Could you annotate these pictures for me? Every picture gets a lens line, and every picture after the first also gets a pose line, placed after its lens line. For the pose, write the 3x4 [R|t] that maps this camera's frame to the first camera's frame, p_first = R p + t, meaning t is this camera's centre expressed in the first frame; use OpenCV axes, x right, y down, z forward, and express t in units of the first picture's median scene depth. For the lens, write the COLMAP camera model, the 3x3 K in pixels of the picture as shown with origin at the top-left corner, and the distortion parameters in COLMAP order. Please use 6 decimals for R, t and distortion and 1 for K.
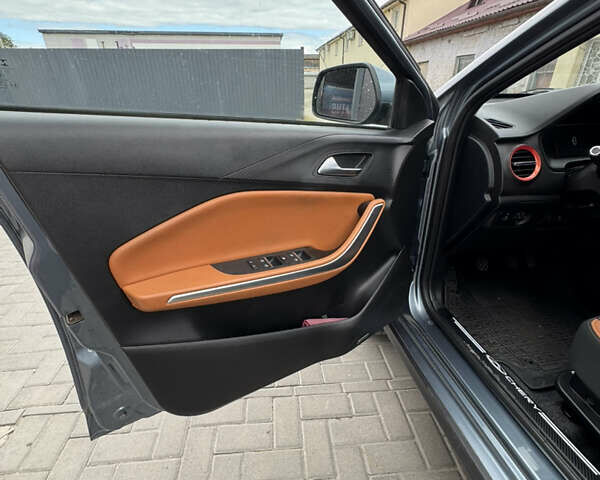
lens RADIAL K [[319.5, 0, 302.3], [0, 319.5, 241.1], [0, 0, 1]] dist [0.004913, -0.002371]
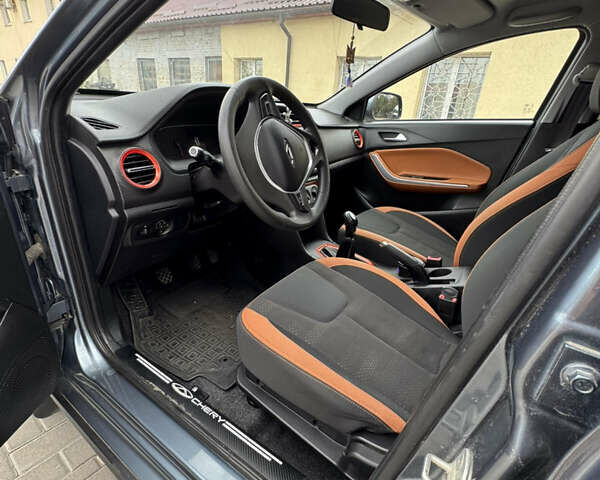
lens RADIAL K [[319.5, 0, 301.1], [0, 319.5, 243.0], [0, 0, 1]] dist [0.004913, -0.002371]
pose [[0.680973, -0.251340, 0.687826, 0.317663], [0.252518, 0.962242, 0.101612, -0.022668], [-0.687394, 0.104493, 0.718729, 0.077147]]
